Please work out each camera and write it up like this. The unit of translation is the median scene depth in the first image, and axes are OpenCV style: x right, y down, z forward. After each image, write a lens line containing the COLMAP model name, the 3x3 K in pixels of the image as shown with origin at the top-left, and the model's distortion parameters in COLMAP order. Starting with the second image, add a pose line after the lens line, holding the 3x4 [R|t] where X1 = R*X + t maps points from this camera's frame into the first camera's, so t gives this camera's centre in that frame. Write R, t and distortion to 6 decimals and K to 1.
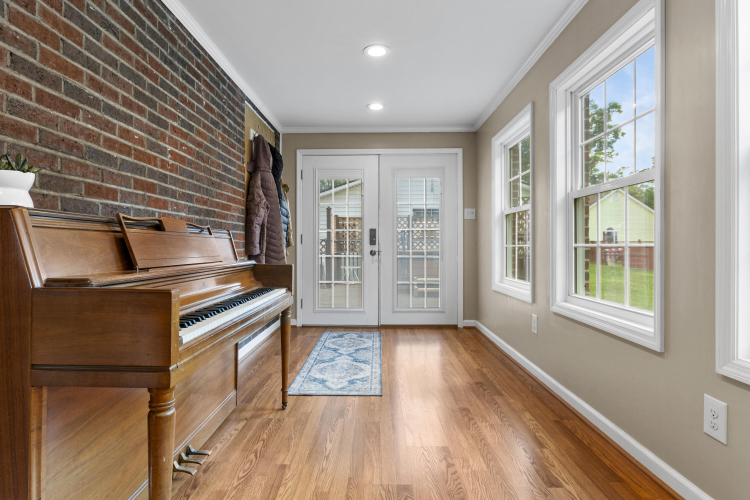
lens RADIAL K [[432.3, 0, 374.7], [0, 432.3, 248.2], [0, 0, 1]] dist [-0.000286, -0.000040]
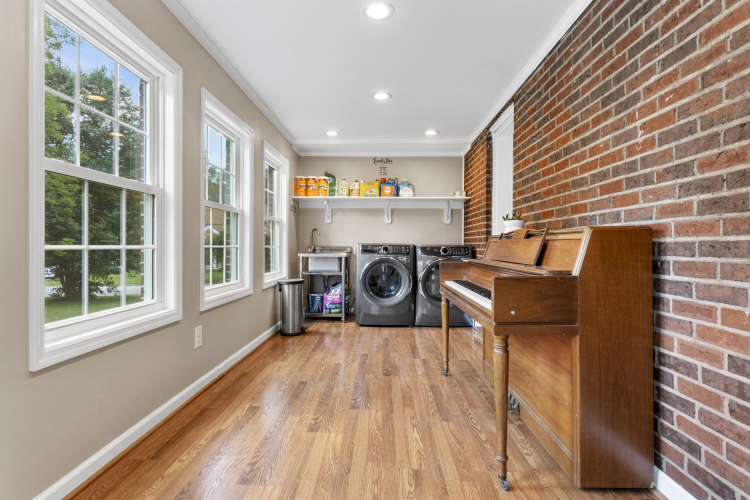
lens RADIAL K [[432.3, 0, 375.1], [0, 432.3, 247.6], [0, 0, 1]] dist [-0.000286, -0.000040]
pose [[-0.999921, -0.004764, 0.011629, -0.013523], [-0.004659, 0.999948, 0.009073, -0.016366], [-0.011671, 0.009018, -0.999891, 1.999669]]
